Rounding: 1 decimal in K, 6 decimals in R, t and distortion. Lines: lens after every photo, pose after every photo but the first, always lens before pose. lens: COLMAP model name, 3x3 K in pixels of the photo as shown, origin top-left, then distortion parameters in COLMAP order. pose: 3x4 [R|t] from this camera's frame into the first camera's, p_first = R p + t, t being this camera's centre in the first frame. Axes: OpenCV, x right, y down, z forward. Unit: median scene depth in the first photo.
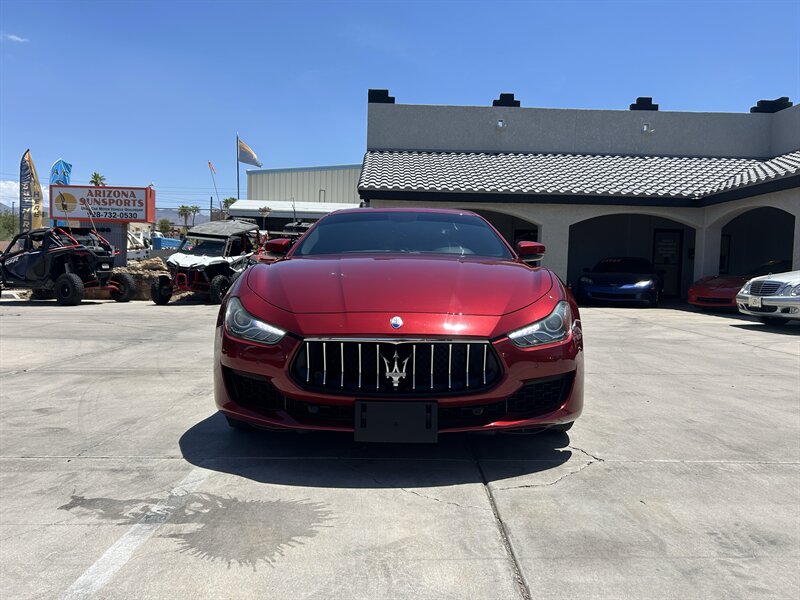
lens RADIAL K [[605.8, 0, 397.7], [0, 605.8, 300.3], [0, 0, 1]] dist [0.049048, -0.050909]
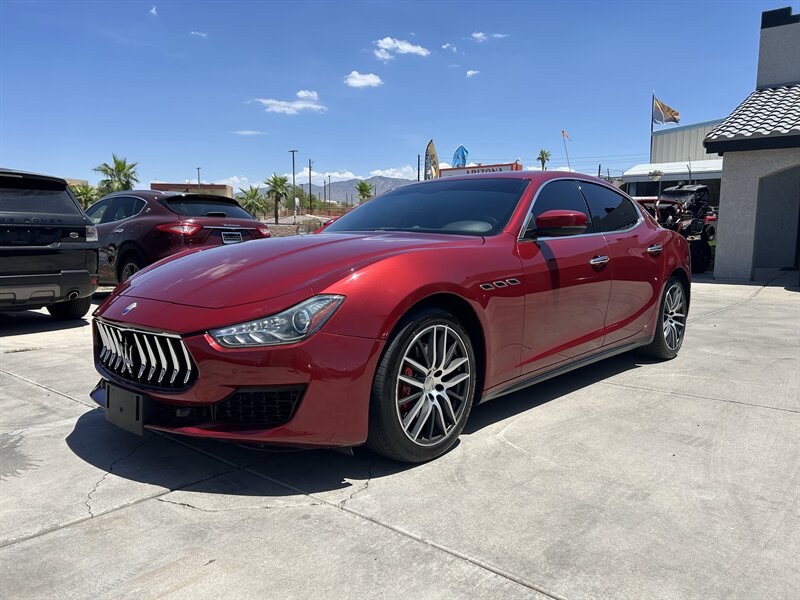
lens RADIAL K [[605.8, 0, 400.4], [0, 605.8, 299.9], [0, 0, 1]] dist [0.049048, -0.050909]
pose [[0.757524, 0.056029, -0.650398, 0.935265], [-0.023755, 0.998016, 0.058307, -0.043157], [0.652375, -0.028719, 0.757352, 0.514135]]
